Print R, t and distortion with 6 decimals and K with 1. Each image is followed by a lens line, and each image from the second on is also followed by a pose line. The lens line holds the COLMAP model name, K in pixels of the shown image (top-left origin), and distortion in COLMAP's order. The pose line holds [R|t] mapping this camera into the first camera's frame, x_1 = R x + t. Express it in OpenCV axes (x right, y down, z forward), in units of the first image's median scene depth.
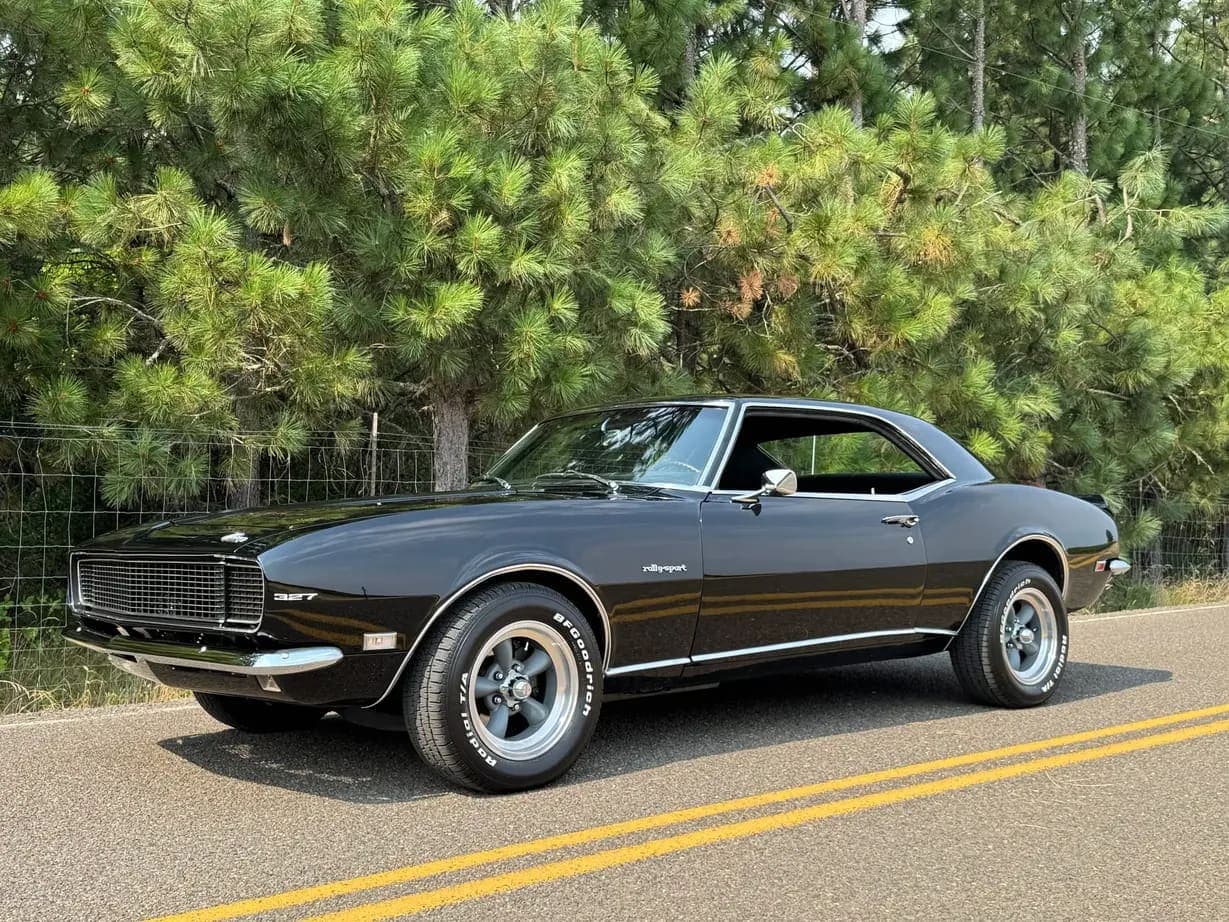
lens RADIAL K [[1264.3, 0, 614.5], [0, 1264.3, 461.0], [0, 0, 1]] dist [0.169155, -0.233548]
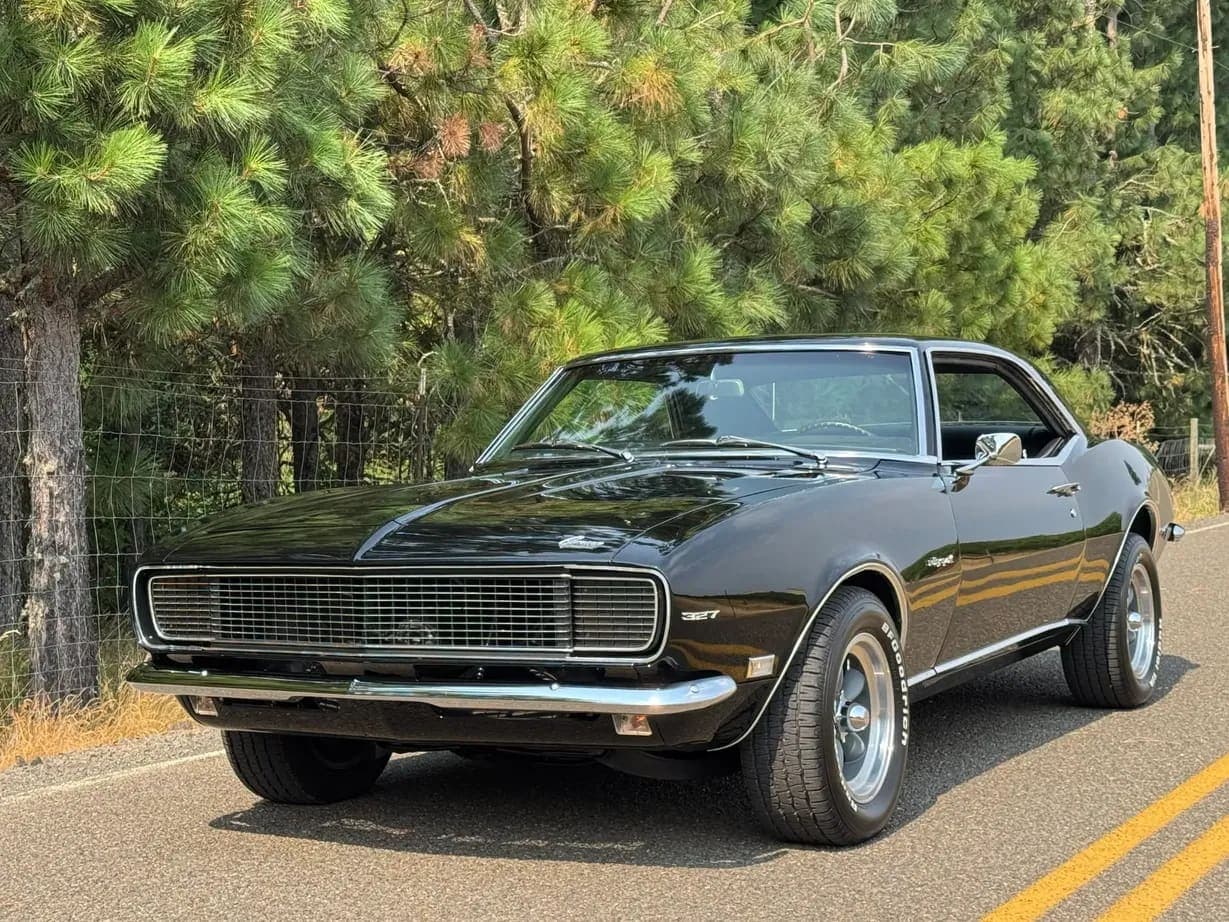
lens RADIAL K [[1963.9, 0, 536.2], [0, 1963.9, 494.8], [0, 0, 1]] dist [0.125579, -0.022826]
pose [[0.942528, -0.025411, 0.333160, -0.255884], [0.003575, 0.997814, 0.065992, -0.017088], [-0.334108, -0.061008, 0.940558, -0.039275]]
